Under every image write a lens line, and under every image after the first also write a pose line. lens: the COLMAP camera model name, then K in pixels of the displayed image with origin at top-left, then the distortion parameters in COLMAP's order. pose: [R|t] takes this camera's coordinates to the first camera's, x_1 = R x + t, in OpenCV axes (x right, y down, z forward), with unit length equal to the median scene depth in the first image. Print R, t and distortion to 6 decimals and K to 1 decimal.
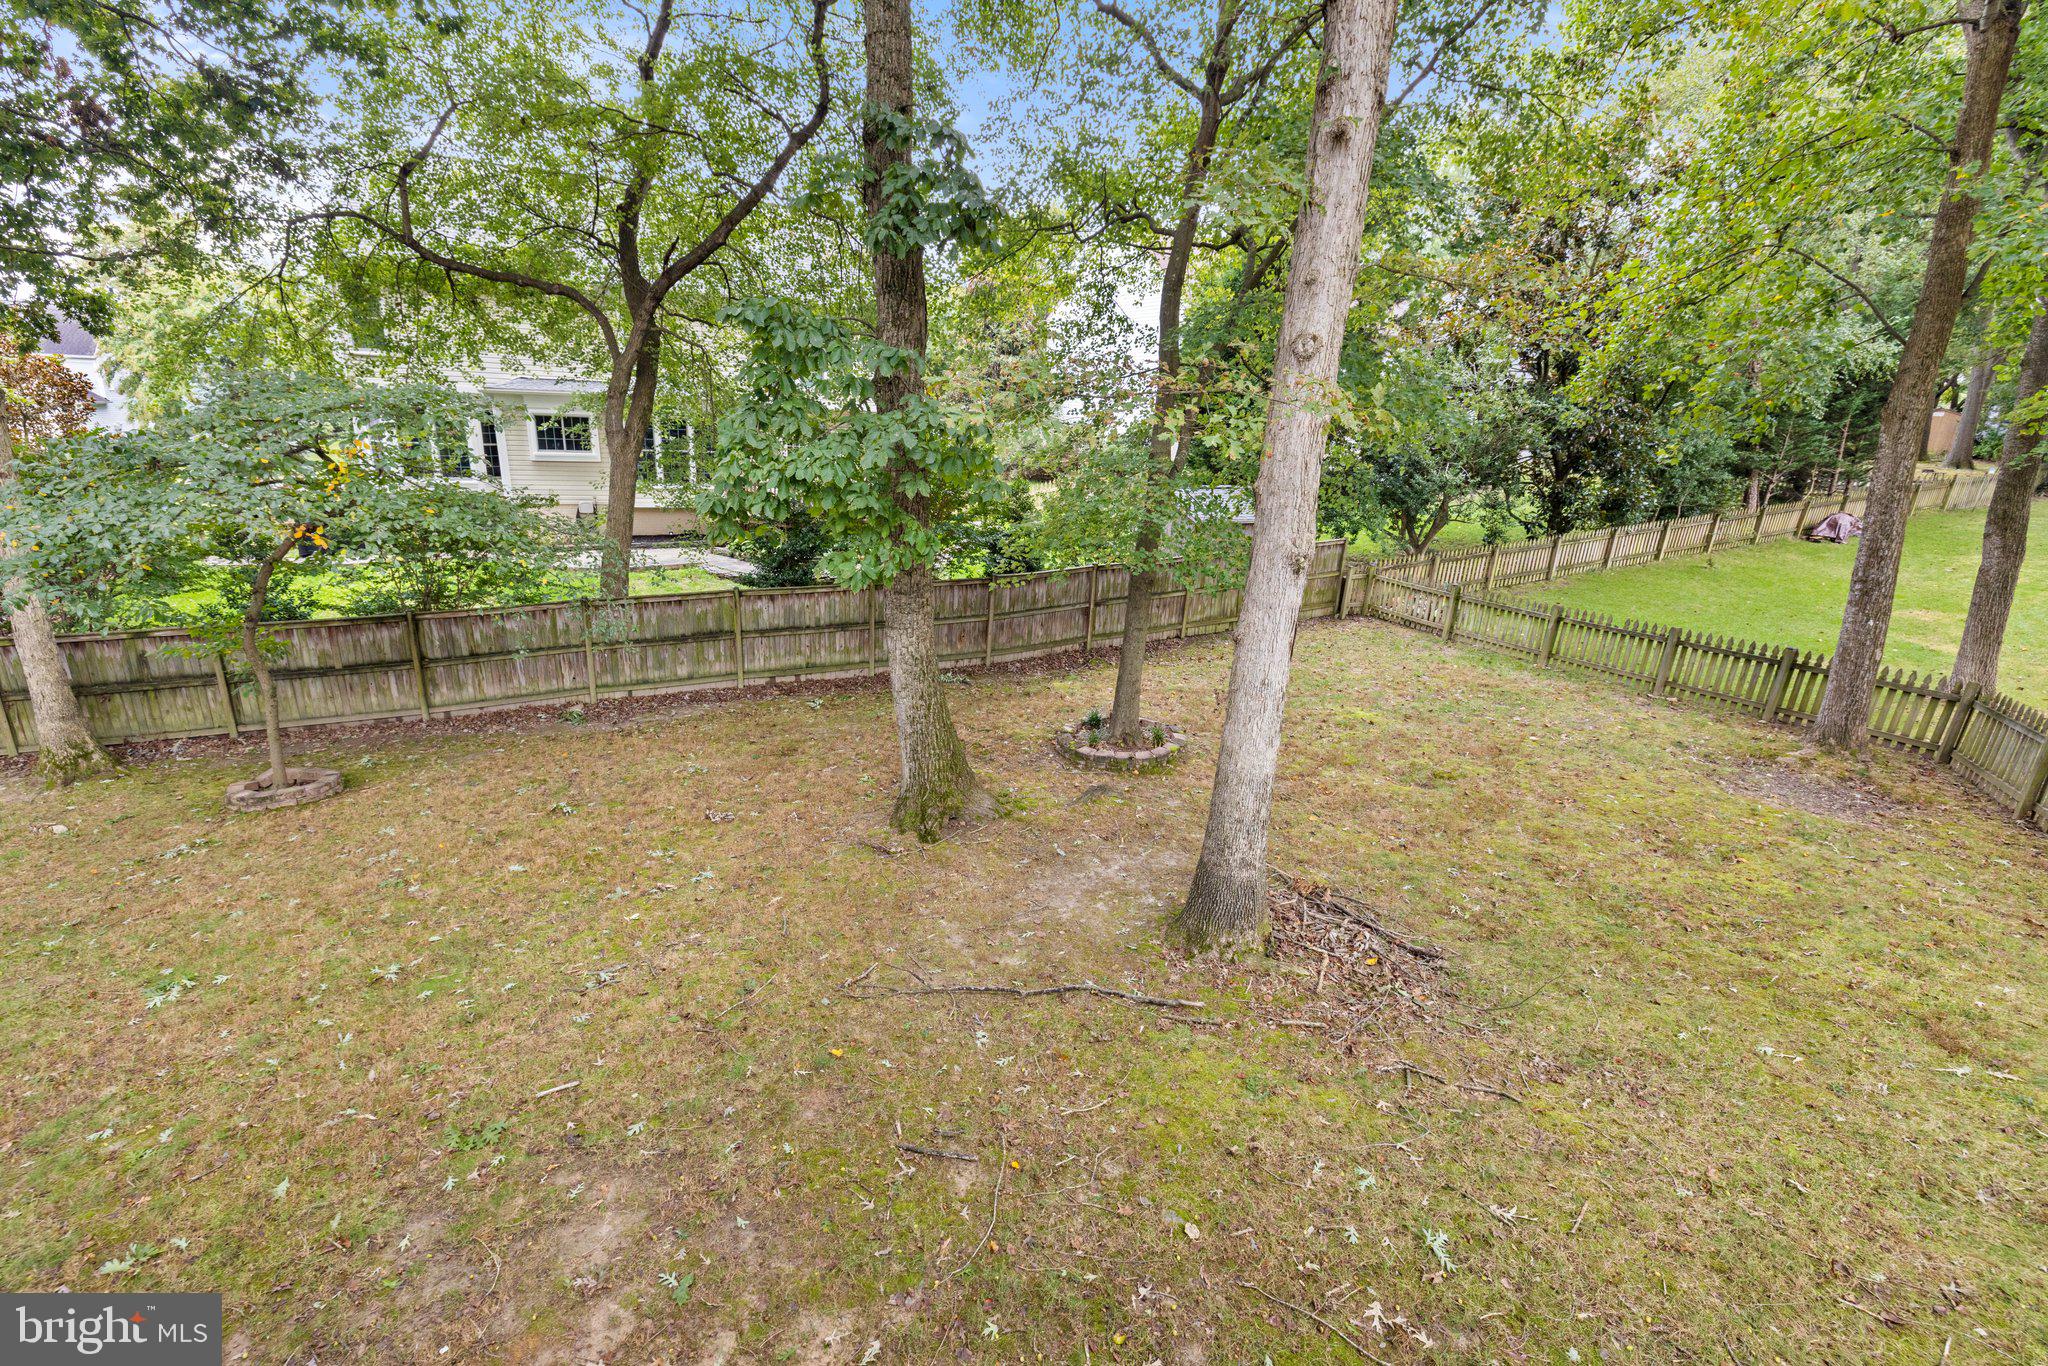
lens RADIAL K [[865.1, 0, 1024.0], [0, 865.1, 683.0], [0, 0, 1]] dist [-0.000463, 0.000184]
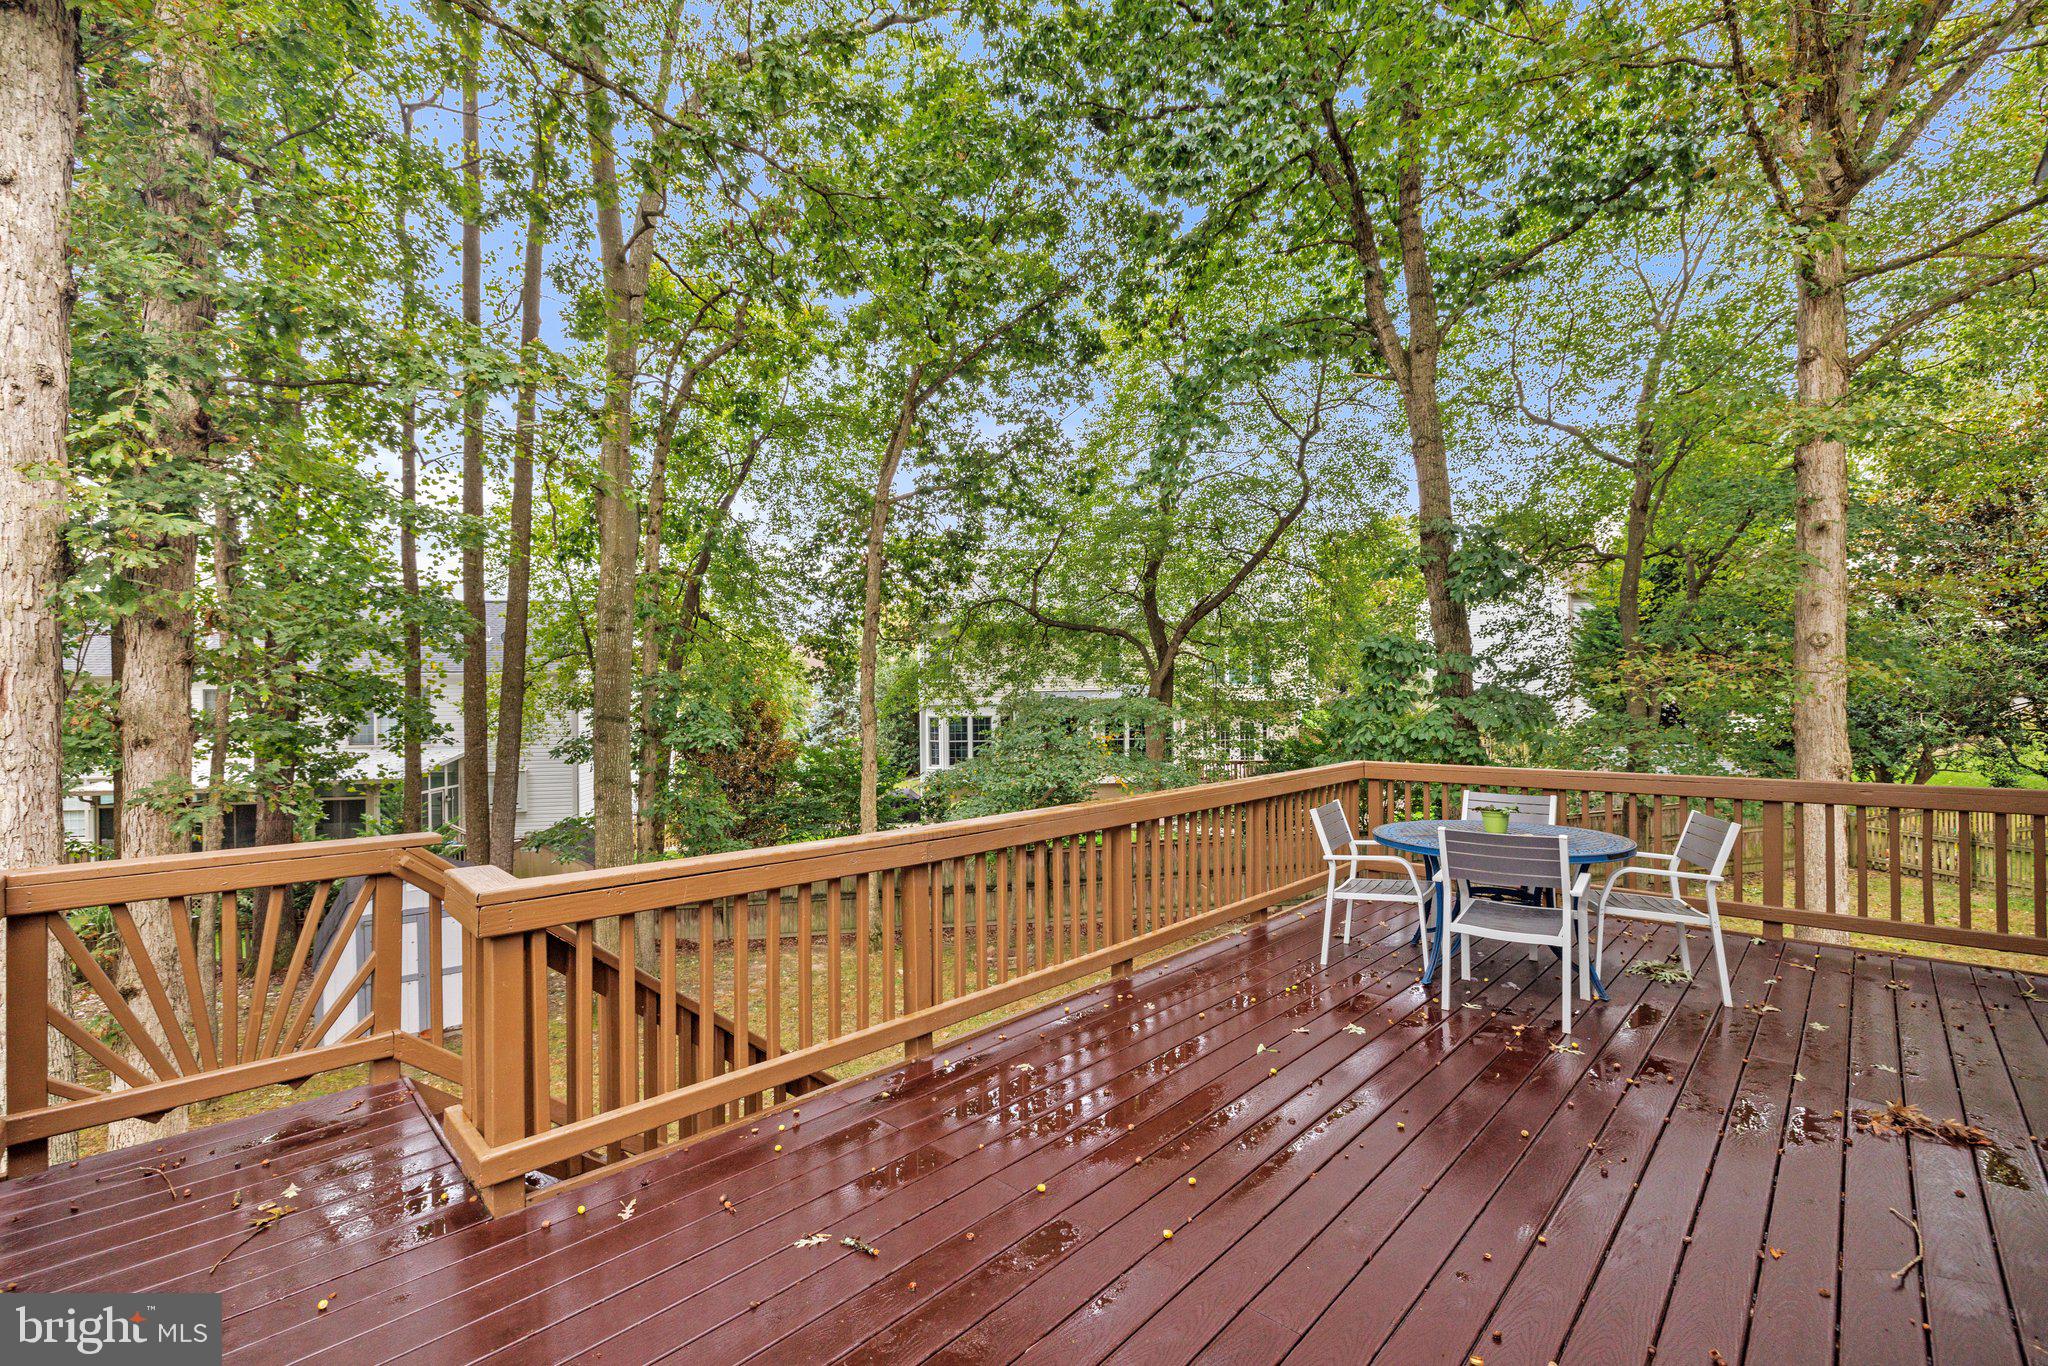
lens RADIAL K [[852.2, 0, 1024.0], [0, 852.2, 683.0], [0, 0, 1]] dist [-0.003497, -0.000961]
pose [[0.935666, -0.065843, -0.346690, -0.116665], [-0.048872, 0.948794, -0.312093, 0.058784], [0.349486, 0.308958, 0.884536, -0.203347]]
